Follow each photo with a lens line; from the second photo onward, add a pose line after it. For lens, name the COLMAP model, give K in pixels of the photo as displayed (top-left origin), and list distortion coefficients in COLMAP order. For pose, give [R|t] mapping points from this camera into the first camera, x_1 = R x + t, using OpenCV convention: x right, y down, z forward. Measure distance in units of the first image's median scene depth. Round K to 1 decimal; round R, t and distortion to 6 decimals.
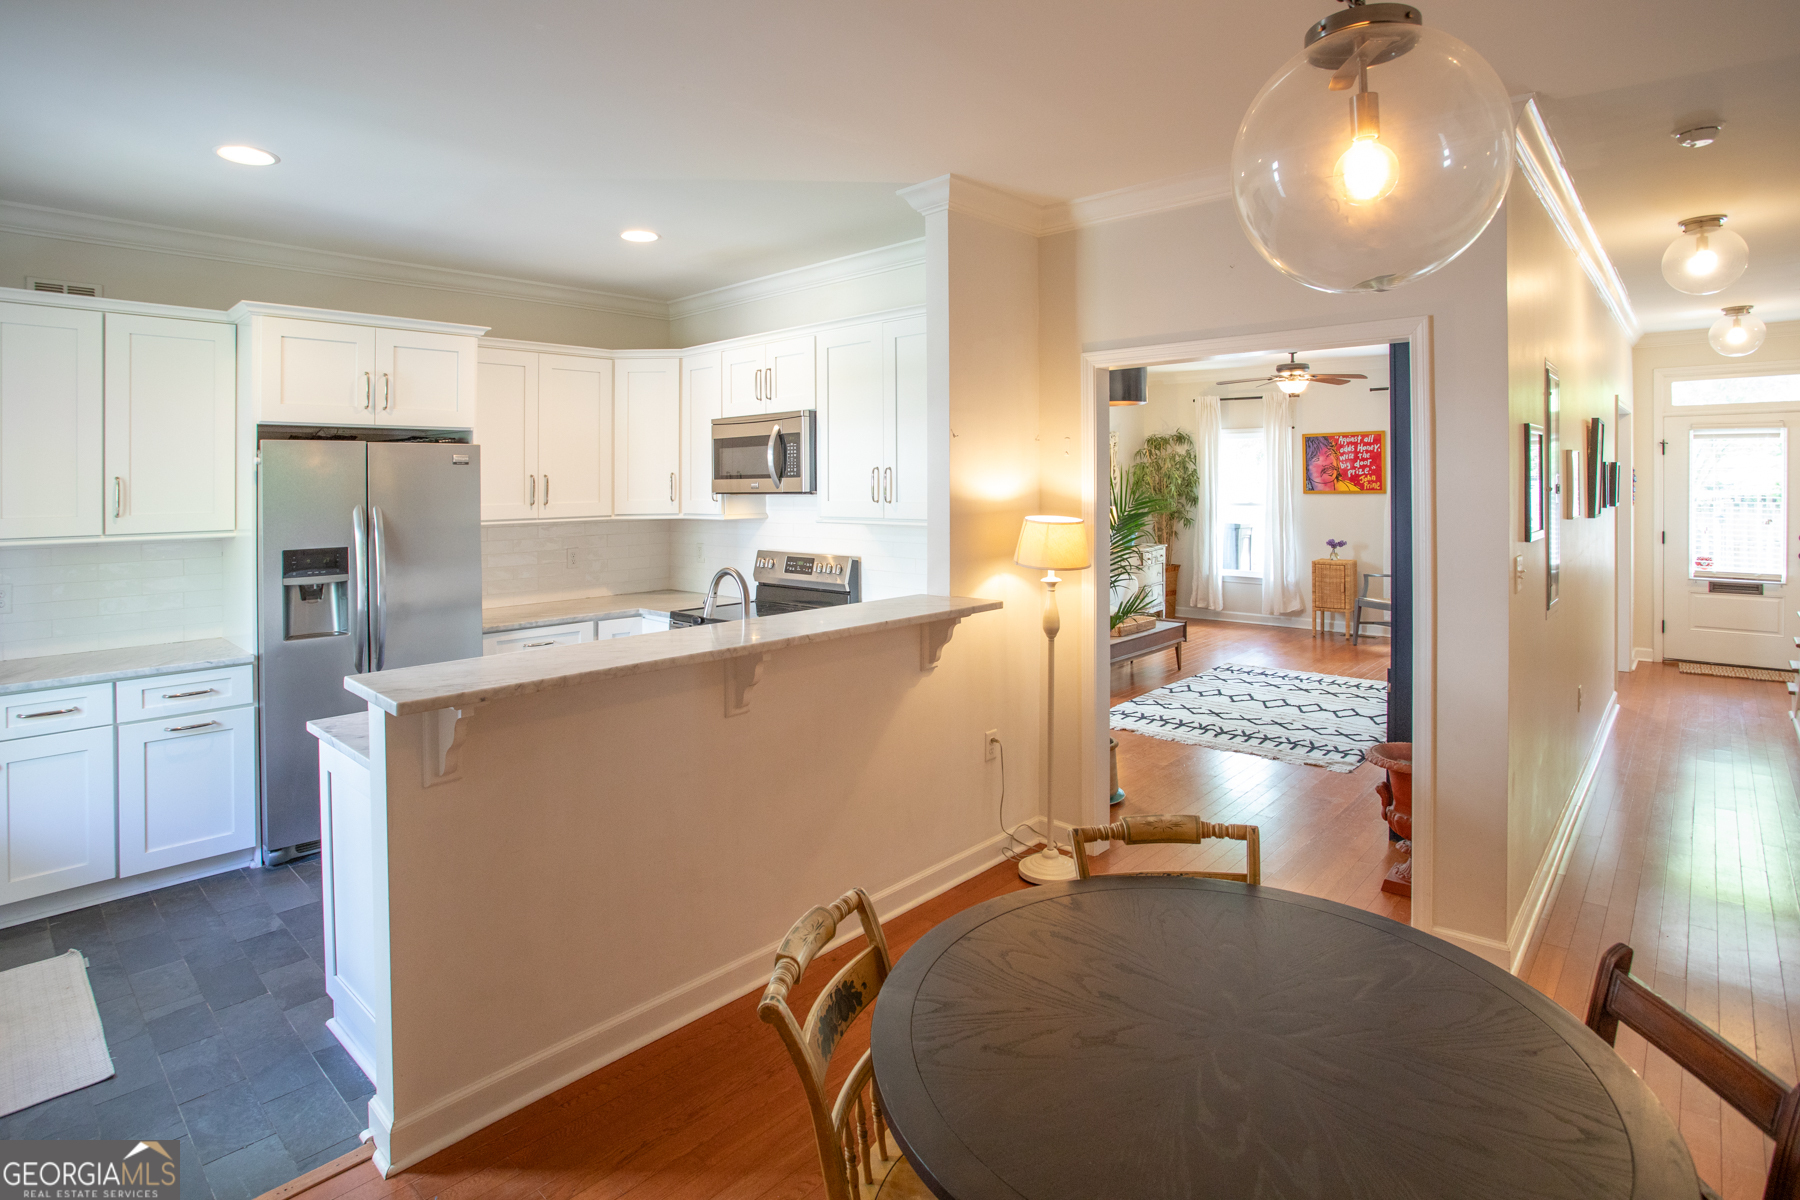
lens RADIAL K [[916.6, 0, 893.0], [0, 916.6, 495.6], [0, 0, 1]] dist [-0.075184, 0.036523]
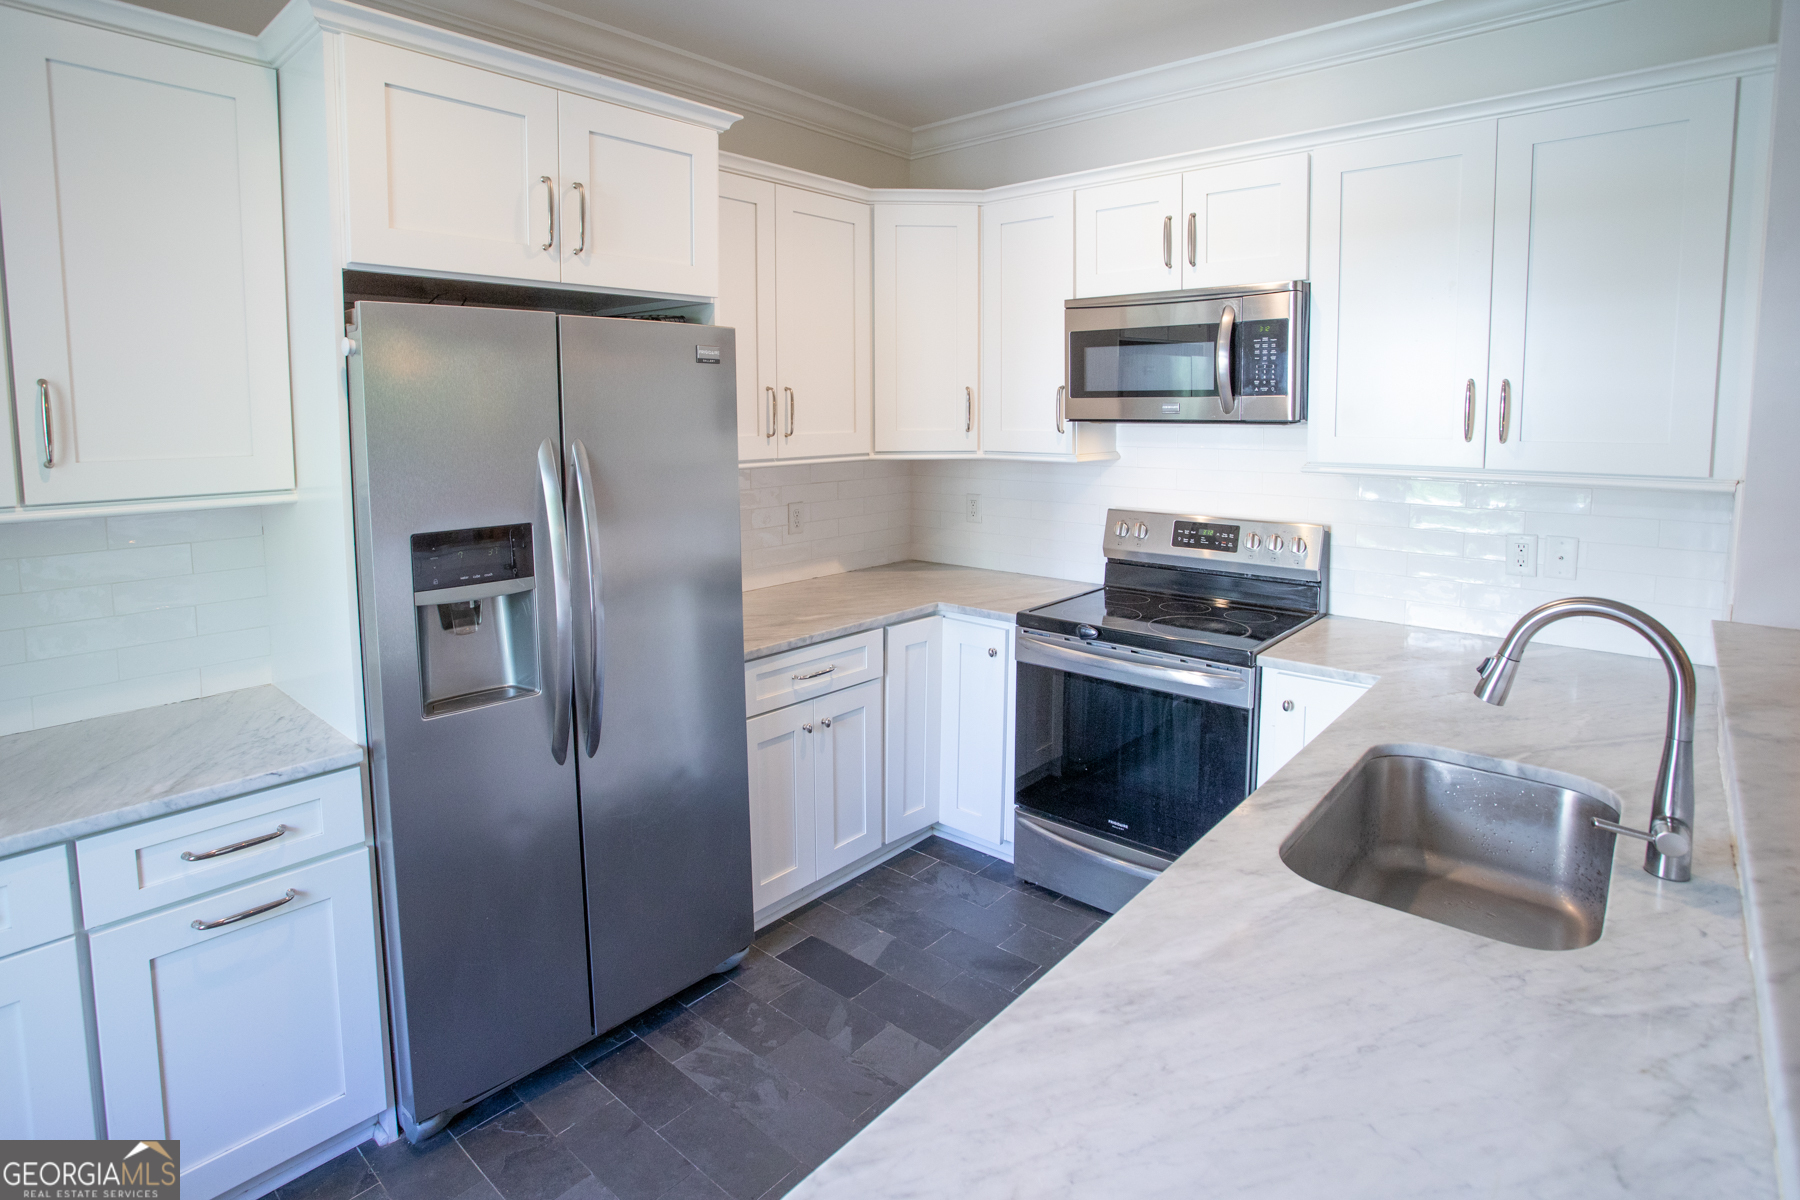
lens RADIAL K [[943.6, 0, 939.5], [0, 943.6, 513.2], [0, 0, 1]] dist [-0.056008, 0.022390]
pose [[0.999115, 0.003201, 0.041938, -0.345837], [-0.007217, 0.995357, 0.095980, -0.000459], [-0.041436, -0.096197, 0.994499, 0.402631]]
